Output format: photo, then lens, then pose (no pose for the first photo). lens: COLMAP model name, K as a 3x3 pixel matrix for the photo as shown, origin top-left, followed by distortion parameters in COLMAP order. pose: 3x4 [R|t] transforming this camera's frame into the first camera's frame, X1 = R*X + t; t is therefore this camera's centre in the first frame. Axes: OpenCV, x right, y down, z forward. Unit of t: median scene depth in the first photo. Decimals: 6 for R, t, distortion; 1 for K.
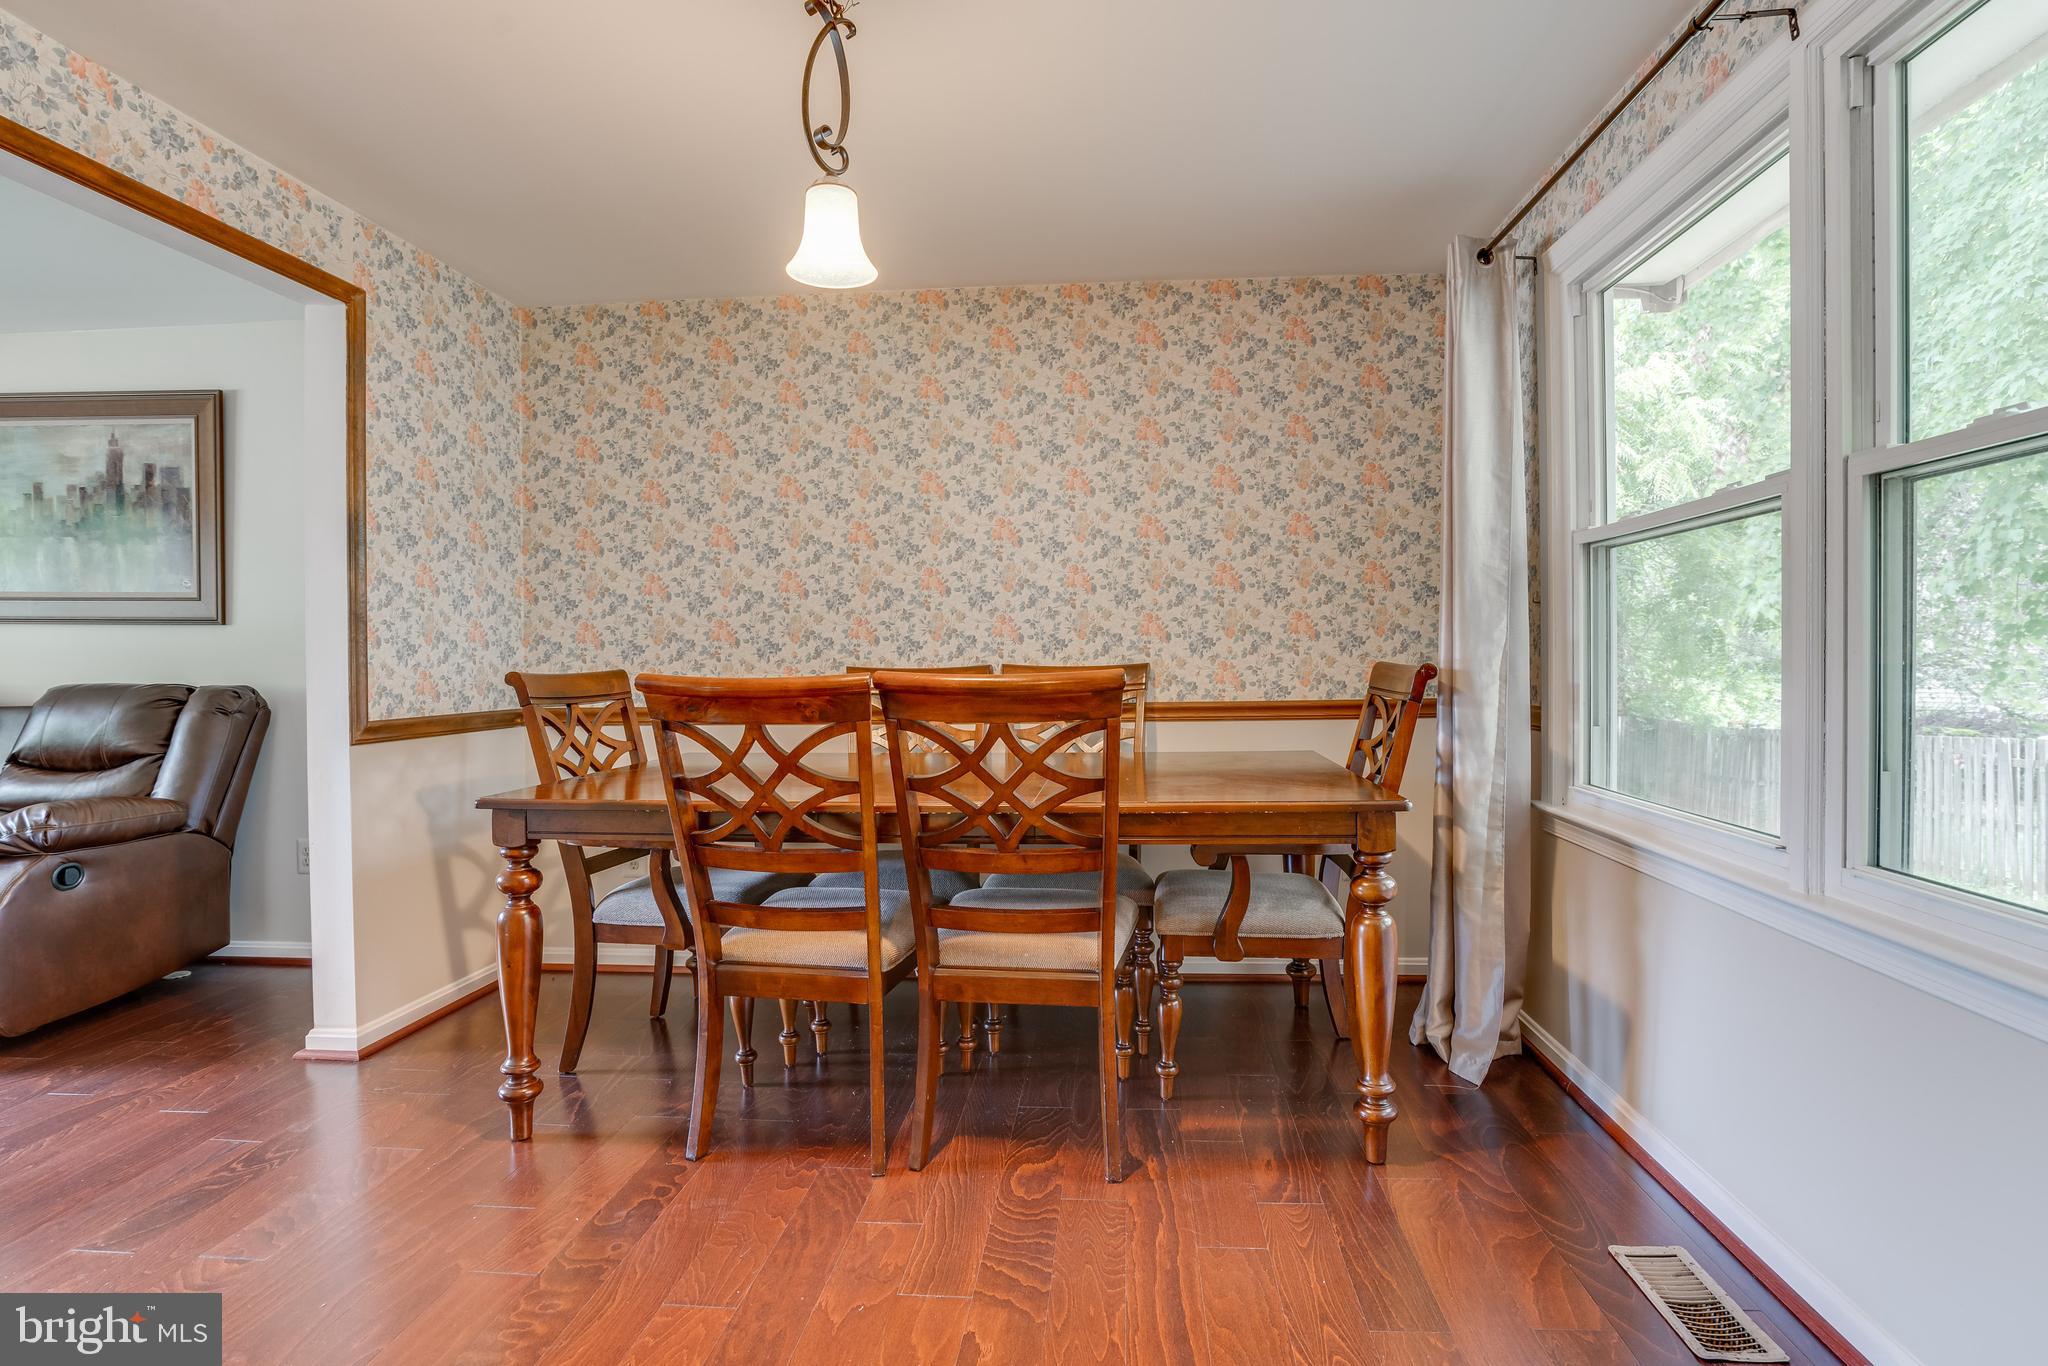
lens RADIAL K [[957.8, 0, 1024.0], [0, 957.8, 683.0], [0, 0, 1]] dist [-0.041241, 0.013373]
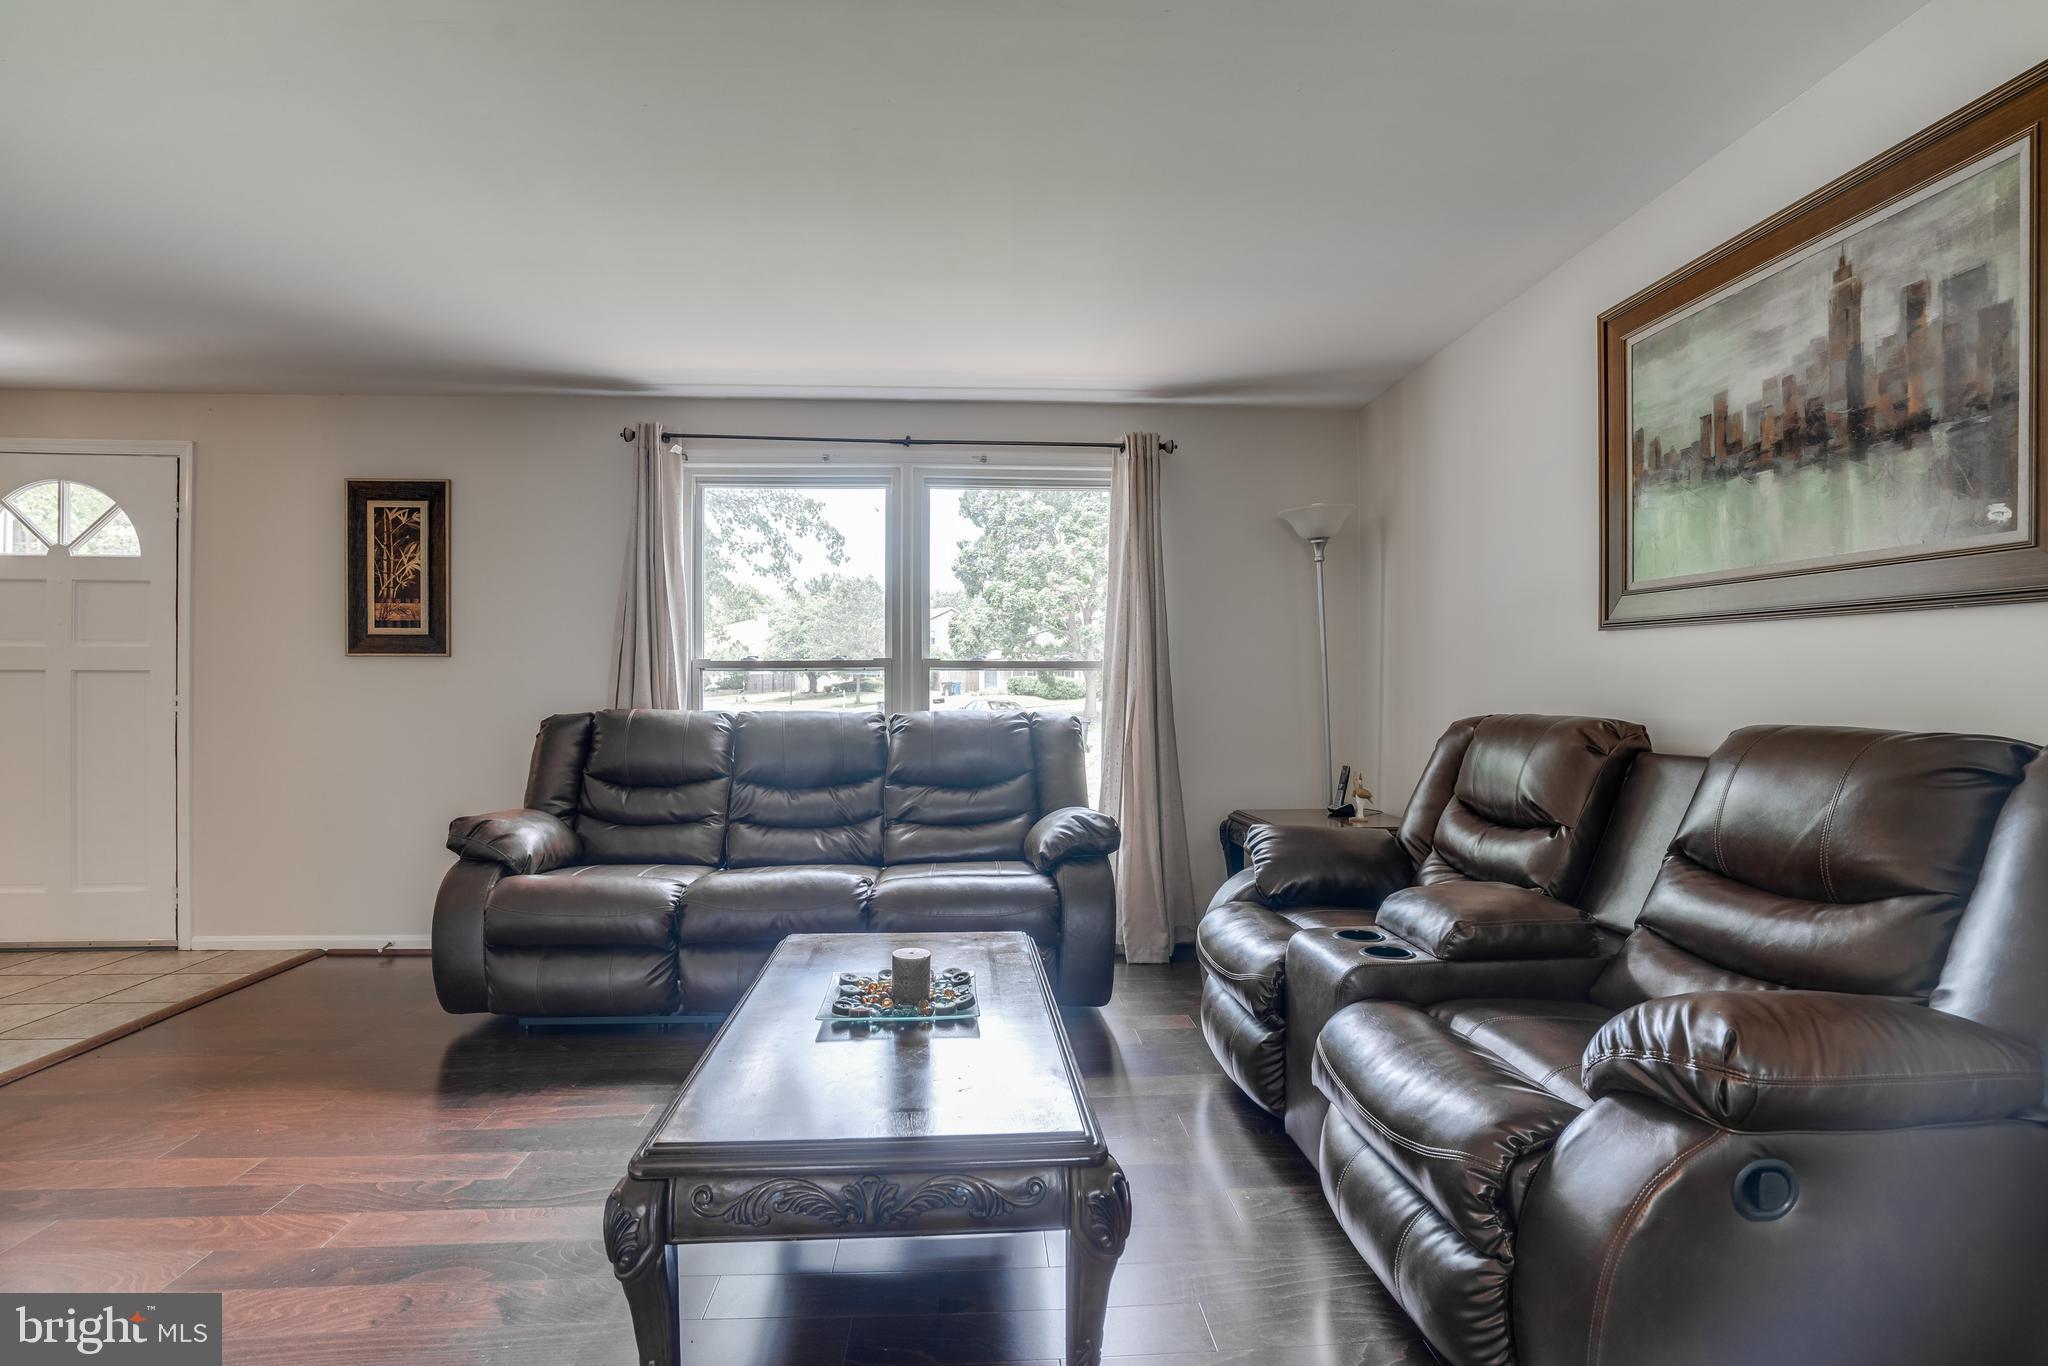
lens RADIAL K [[957.8, 0, 1024.0], [0, 957.8, 683.0], [0, 0, 1]] dist [-0.041241, 0.013373]
pose [[0.124994, 0.001107, -0.992157, -0.523868], [-0.023682, 0.999718, -0.001868, -0.011991], [0.991875, 0.023730, 0.124984, 0.489116]]
